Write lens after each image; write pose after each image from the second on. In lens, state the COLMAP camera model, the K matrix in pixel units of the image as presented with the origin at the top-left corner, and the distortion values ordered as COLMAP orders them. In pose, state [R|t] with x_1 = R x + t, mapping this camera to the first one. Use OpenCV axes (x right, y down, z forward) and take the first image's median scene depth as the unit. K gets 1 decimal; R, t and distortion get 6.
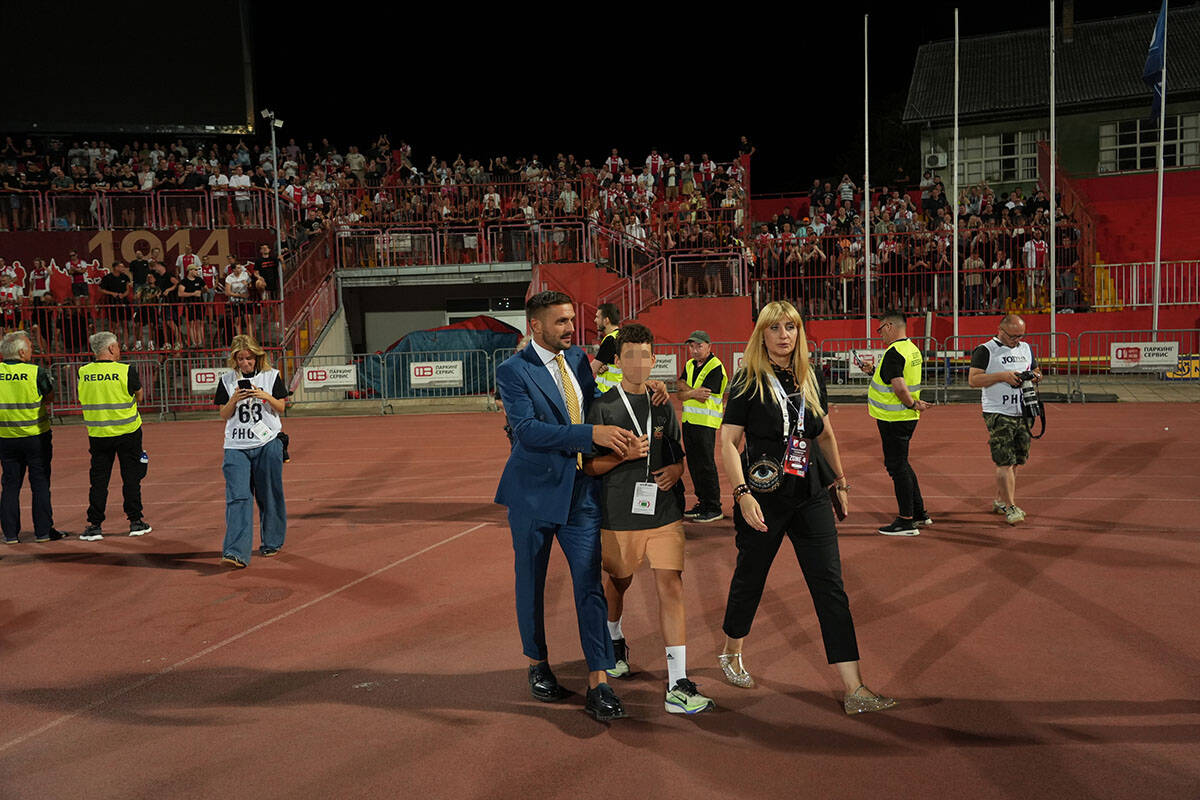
lens RADIAL K [[973.3, 0, 618.8], [0, 973.3, 394.2], [0, 0, 1]] dist [0.014296, 0.010409]
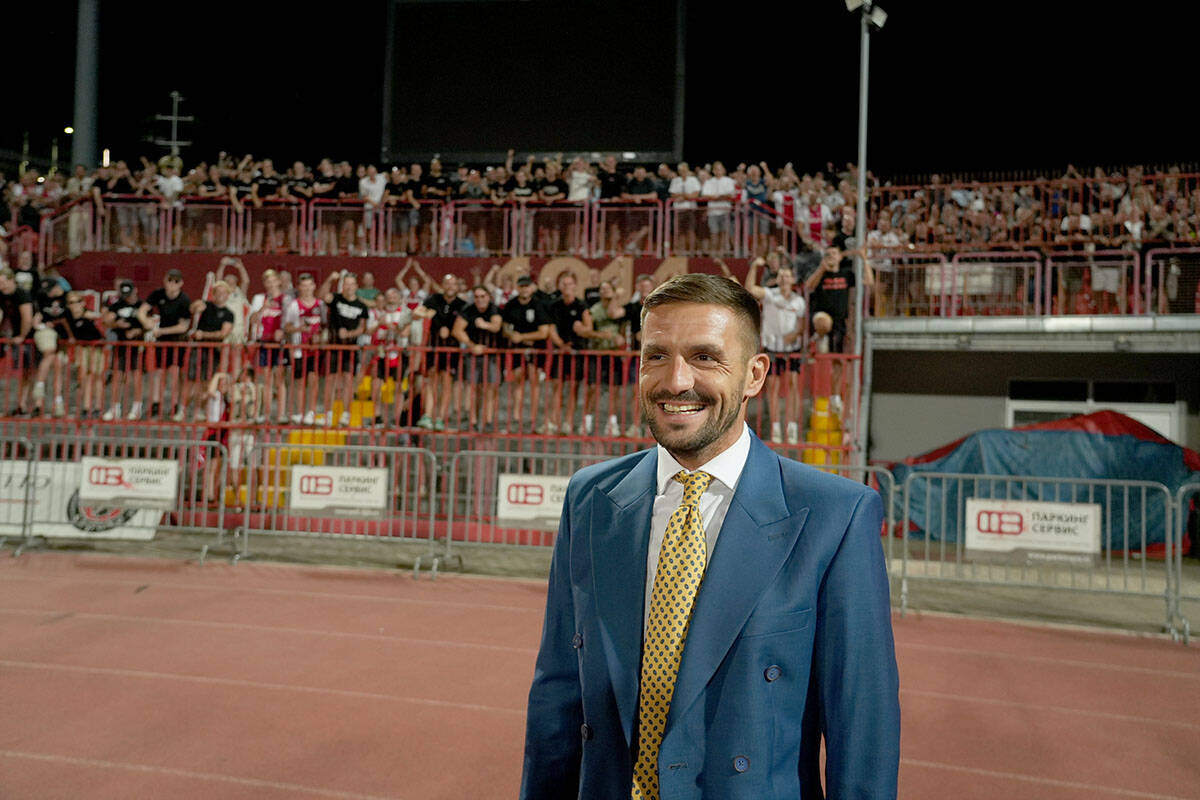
lens RADIAL K [[972.6, 0, 613.4], [0, 972.6, 395.6], [0, 0, 1]] dist [0.016238, 0.008619]
pose [[0.947019, 0.055713, -0.316309, -0.239079], [-0.086023, 0.992857, -0.082673, -0.017225], [0.309444, 0.105503, 0.945047, 0.378951]]
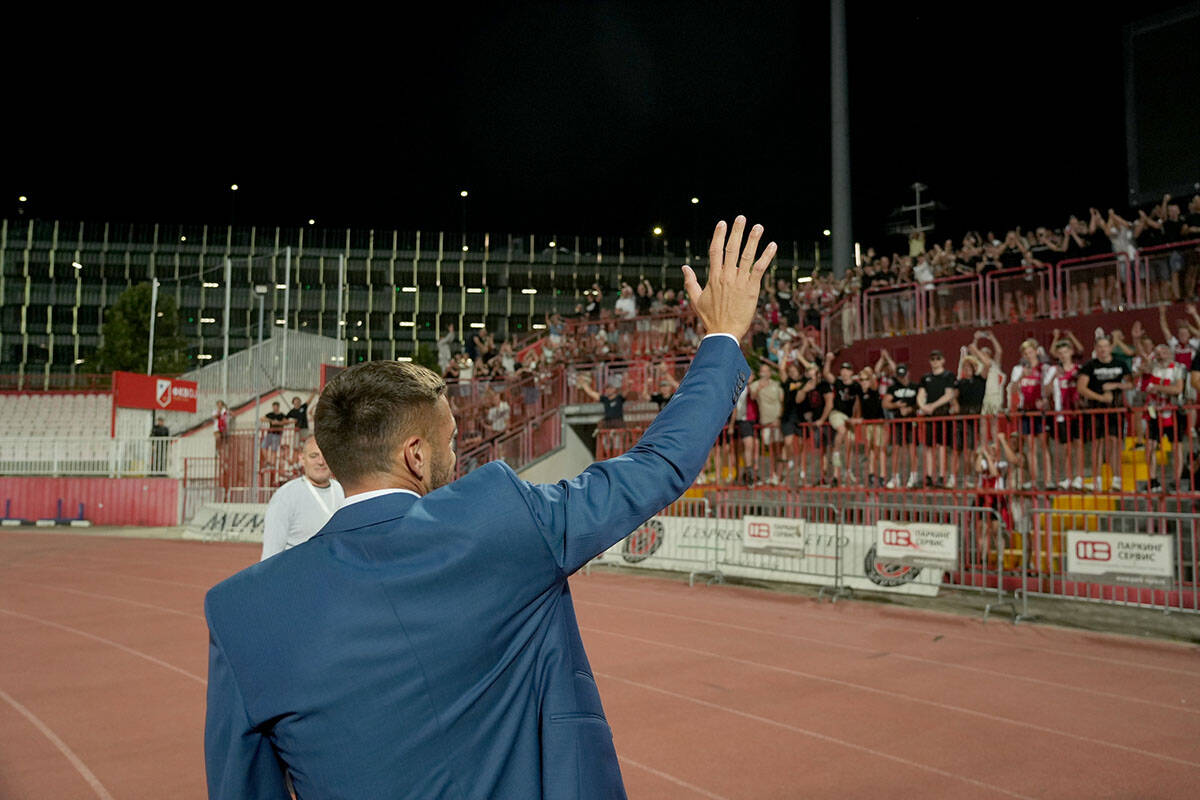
lens RADIAL K [[975.4, 0, 598.9], [0, 975.4, 390.2], [0, 0, 1]] dist [0.002923, 0.002958]
pose [[0.483726, -0.035890, -0.874483, -0.224087], [-0.082898, 0.992788, -0.086600, -0.017302], [0.871285, 0.114384, 0.477262, 0.347928]]
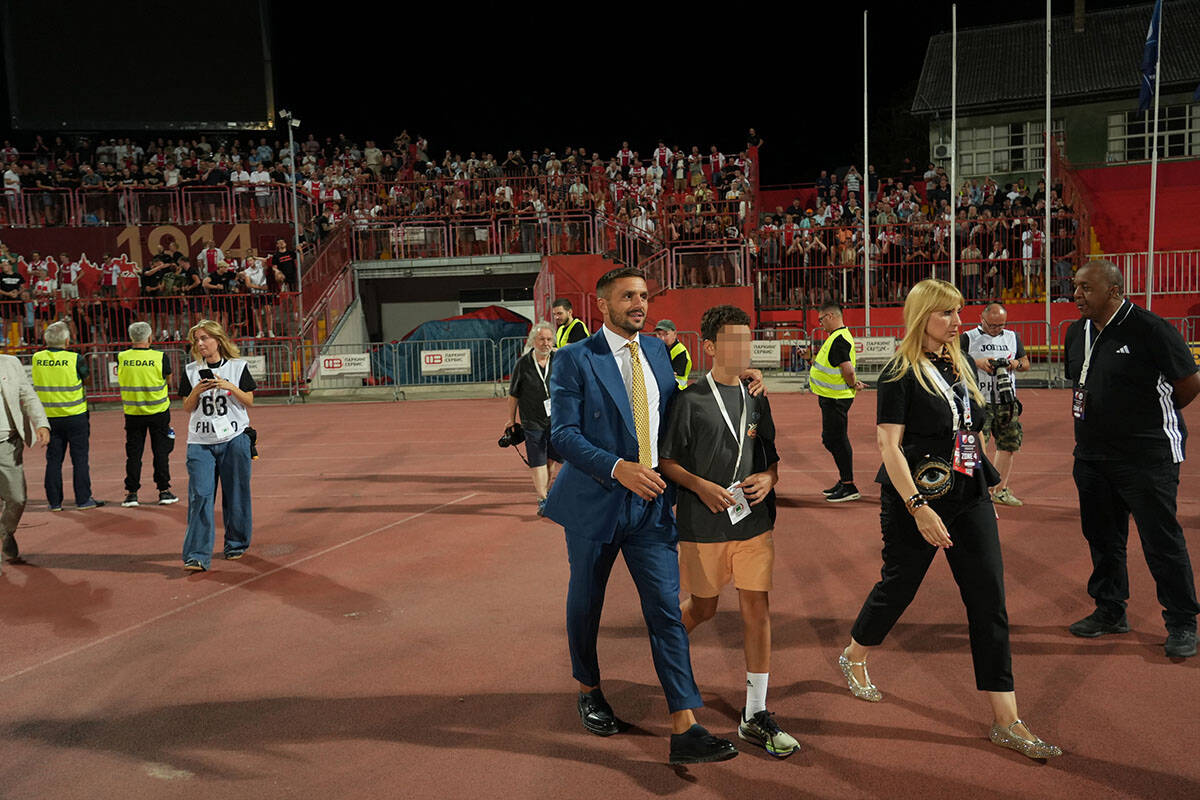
lens RADIAL K [[976.5, 0, 626.8], [0, 976.5, 402.5], [0, 0, 1]] dist [-0.012595, 0.048096]
pose [[0.999878, -0.001634, -0.015546, 0.017376], [0.001926, 0.999821, 0.018846, 0.002568], [0.015512, -0.018873, 0.999702, -0.035756]]
